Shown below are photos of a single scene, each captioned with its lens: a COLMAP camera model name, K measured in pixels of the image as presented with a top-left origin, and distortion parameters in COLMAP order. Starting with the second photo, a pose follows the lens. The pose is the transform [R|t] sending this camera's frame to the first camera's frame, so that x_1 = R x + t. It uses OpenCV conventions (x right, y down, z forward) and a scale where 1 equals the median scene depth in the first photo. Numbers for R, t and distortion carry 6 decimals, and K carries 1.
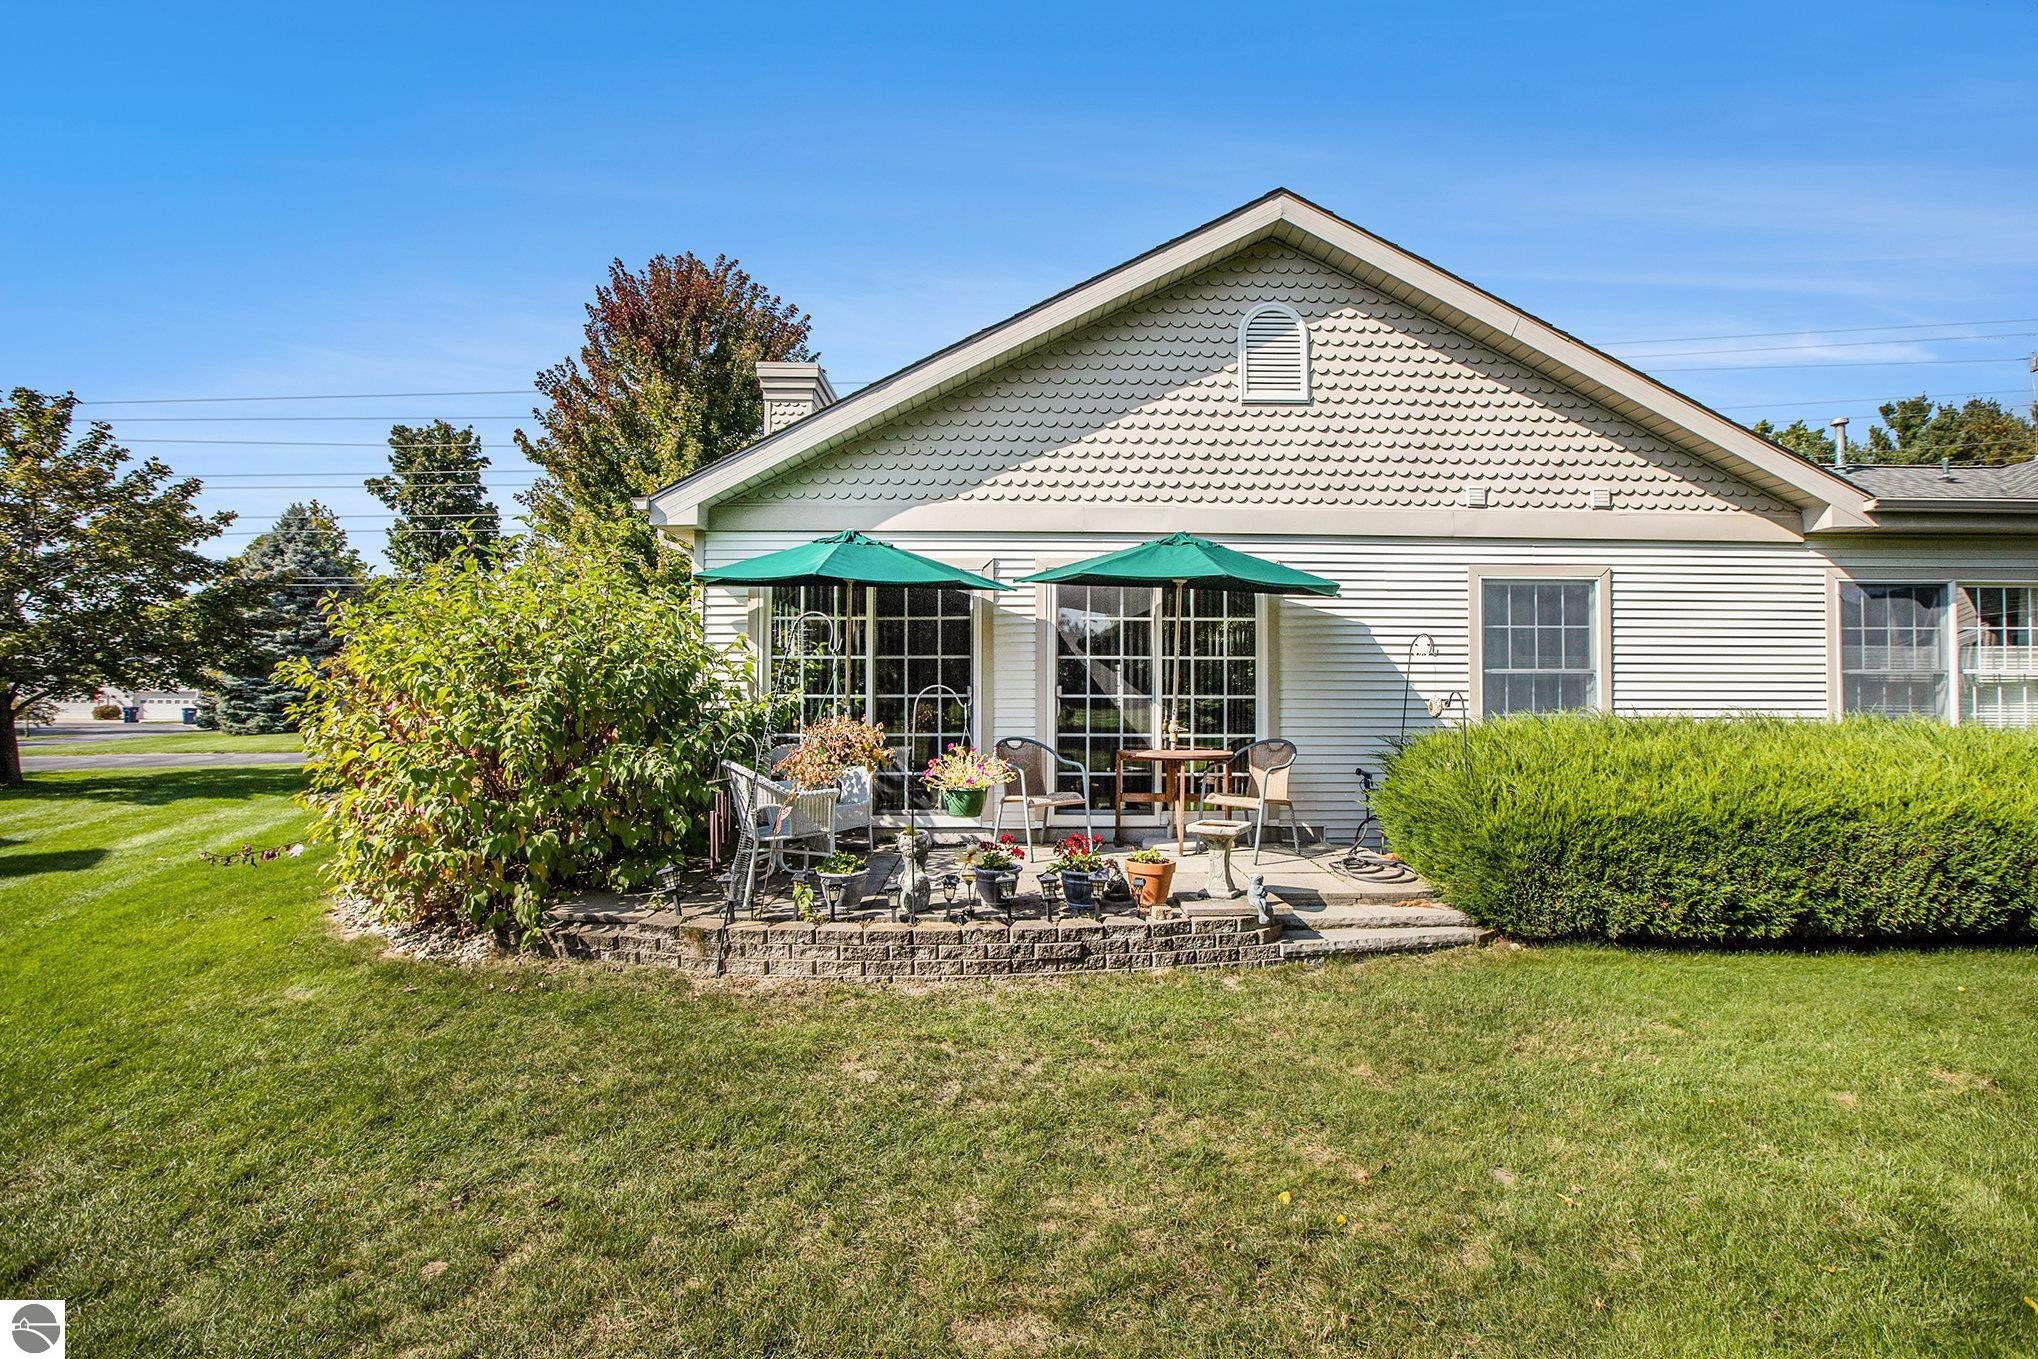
lens RADIAL K [[929.6, 0, 1013.4], [0, 929.6, 675.0], [0, 0, 1]] dist [-0.055432, 0.023519]
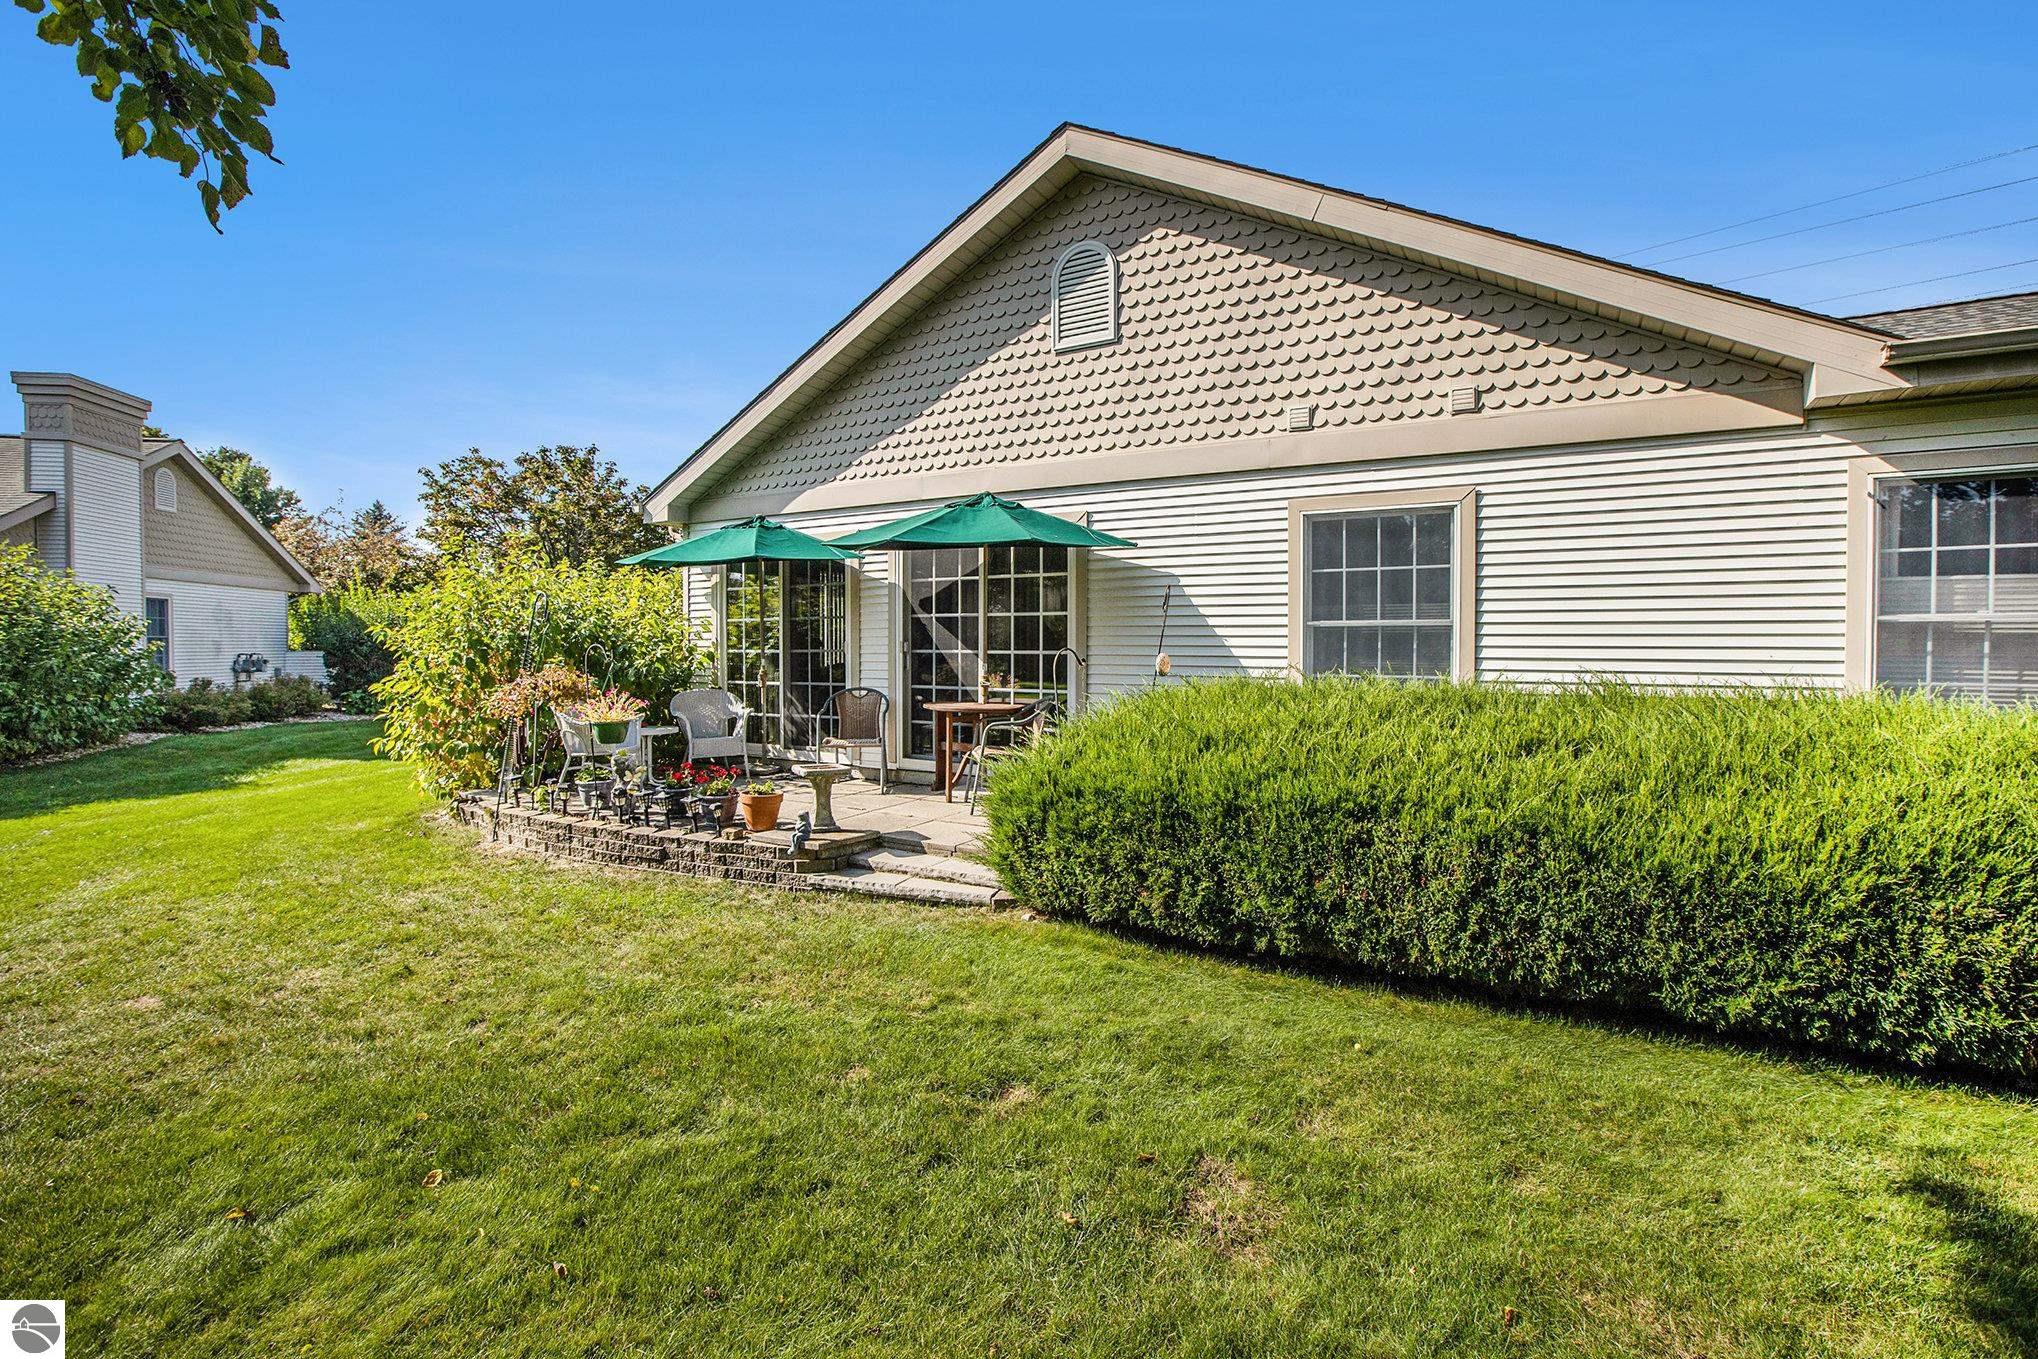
lens RADIAL K [[941.9, 0, 1025.6], [0, 941.9, 673.3], [0, 0, 1]] dist [-0.058983, 0.026978]
pose [[0.850451, 0.014836, -0.525845, 0.750517], [0.011725, 0.998819, 0.047142, -0.002424], [0.525923, -0.046257, 0.849273, 0.122989]]
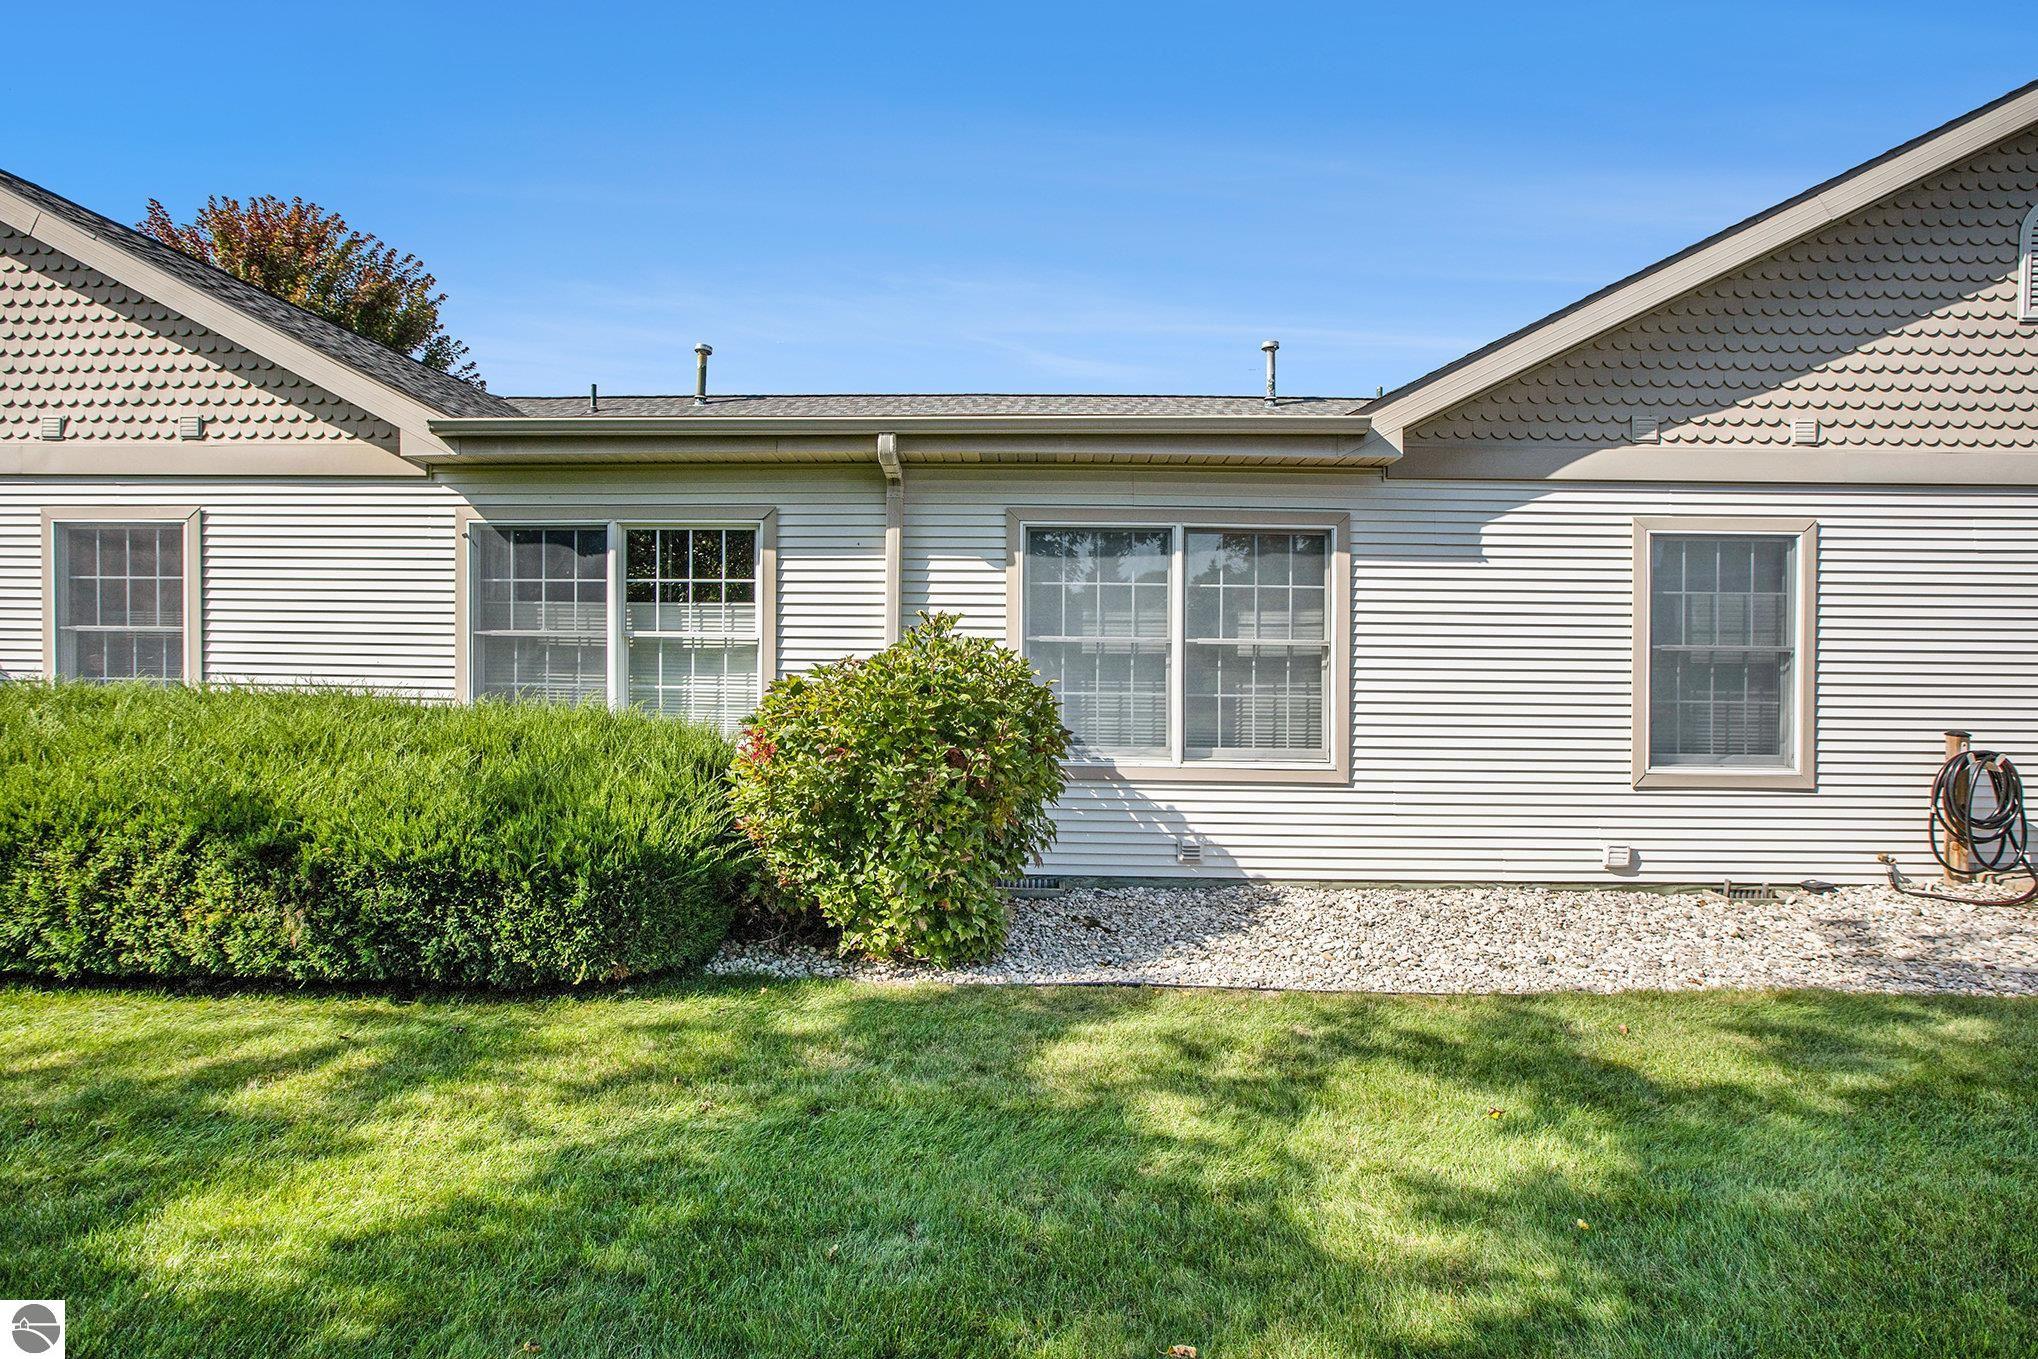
lens RADIAL K [[929.6, 0, 1013.4], [0, 929.6, 675.0], [0, 0, 1]] dist [-0.055432, 0.023519]
pose [[0.997727, 0.012557, -0.066206, 1.478860], [-0.009762, 0.999054, 0.042376, -0.005393], [0.066676, -0.041634, 0.996906, 0.202776]]
